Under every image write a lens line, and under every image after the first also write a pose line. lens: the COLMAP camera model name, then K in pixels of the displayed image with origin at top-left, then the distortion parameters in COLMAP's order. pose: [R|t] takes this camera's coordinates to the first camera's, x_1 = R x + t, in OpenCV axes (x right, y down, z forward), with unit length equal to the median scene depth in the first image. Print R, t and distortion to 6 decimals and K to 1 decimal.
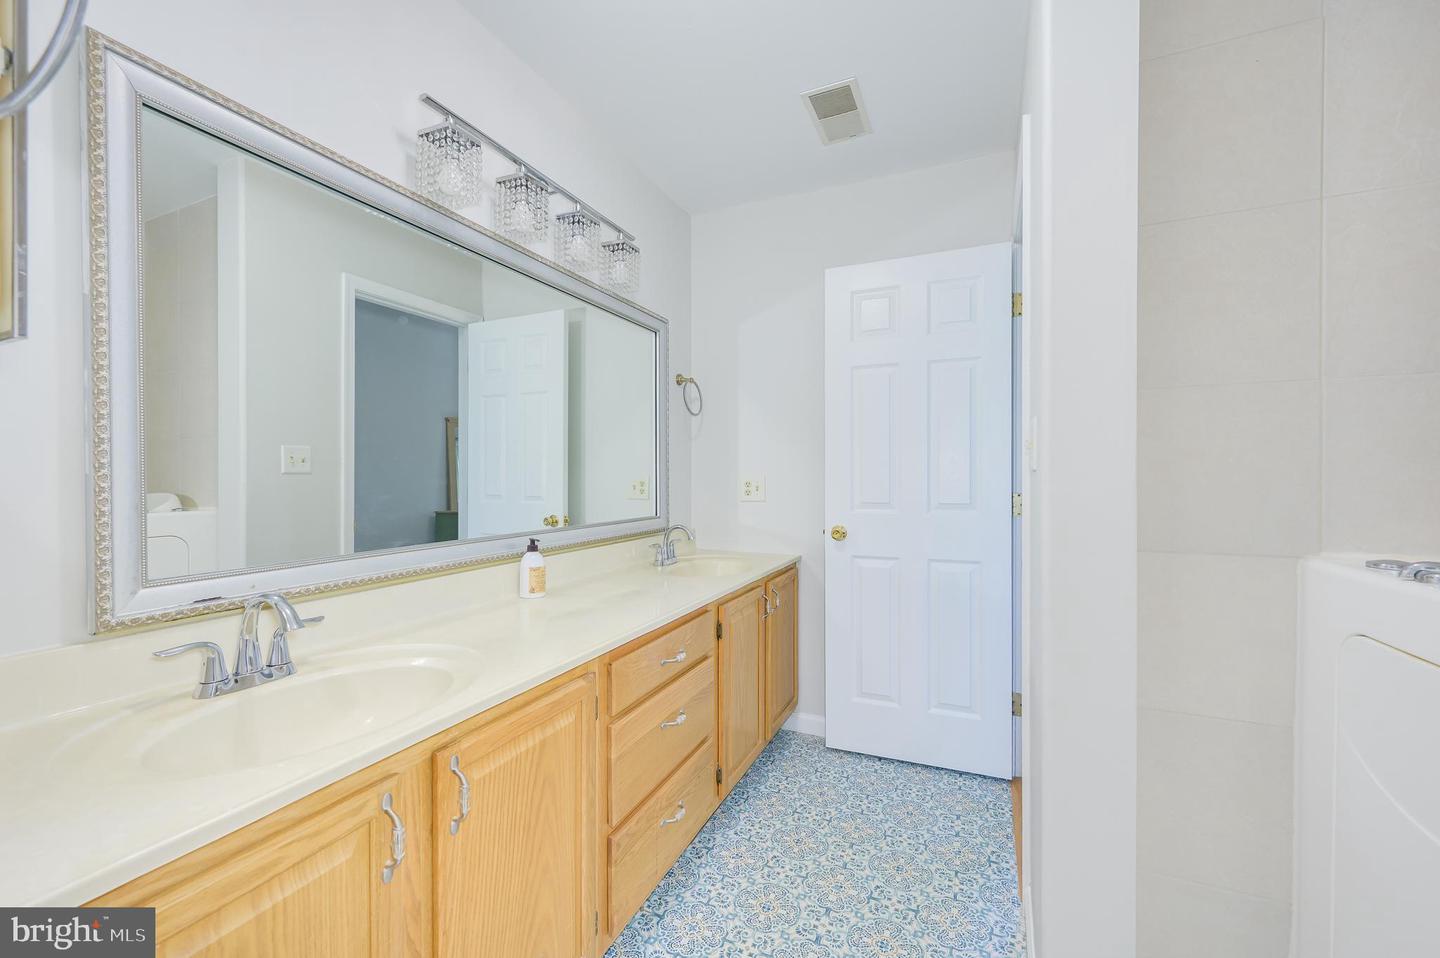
lens RADIAL K [[582.1, 0, 720.0], [0, 582.1, 479.0], [0, 0, 1]] dist [-0.002270, -0.000637]
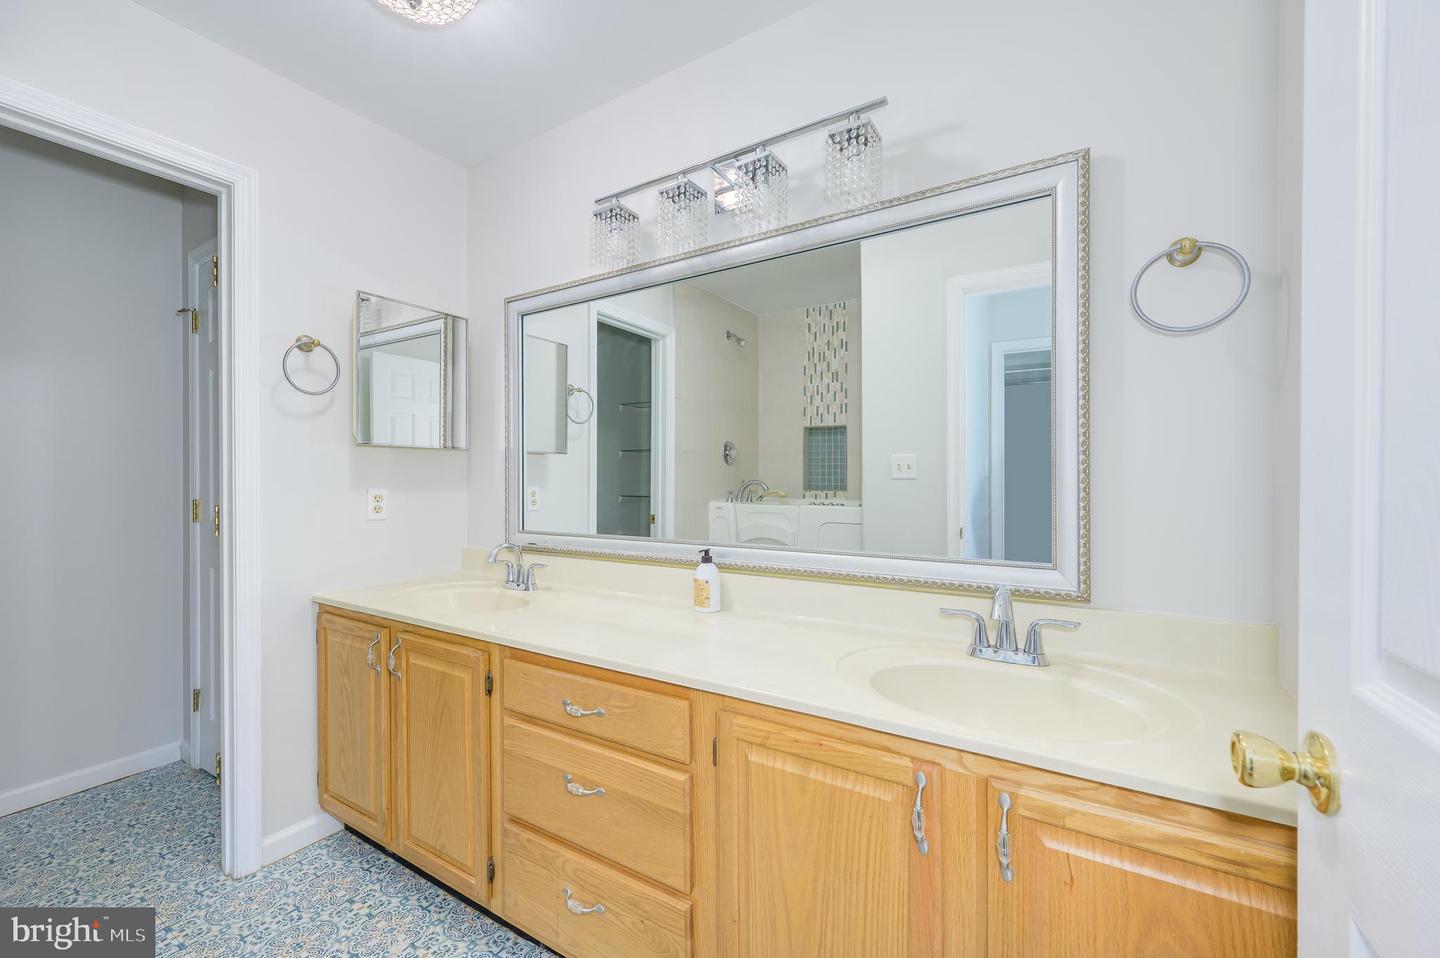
lens RADIAL K [[582.1, 0, 720.0], [0, 582.1, 479.0], [0, 0, 1]] dist [-0.002270, -0.000637]
pose [[-0.141220, 0.019839, -0.989779, 0.707866], [0.005582, 0.999799, 0.019243, -0.046934], [0.989963, -0.002808, -0.141302, 1.179017]]
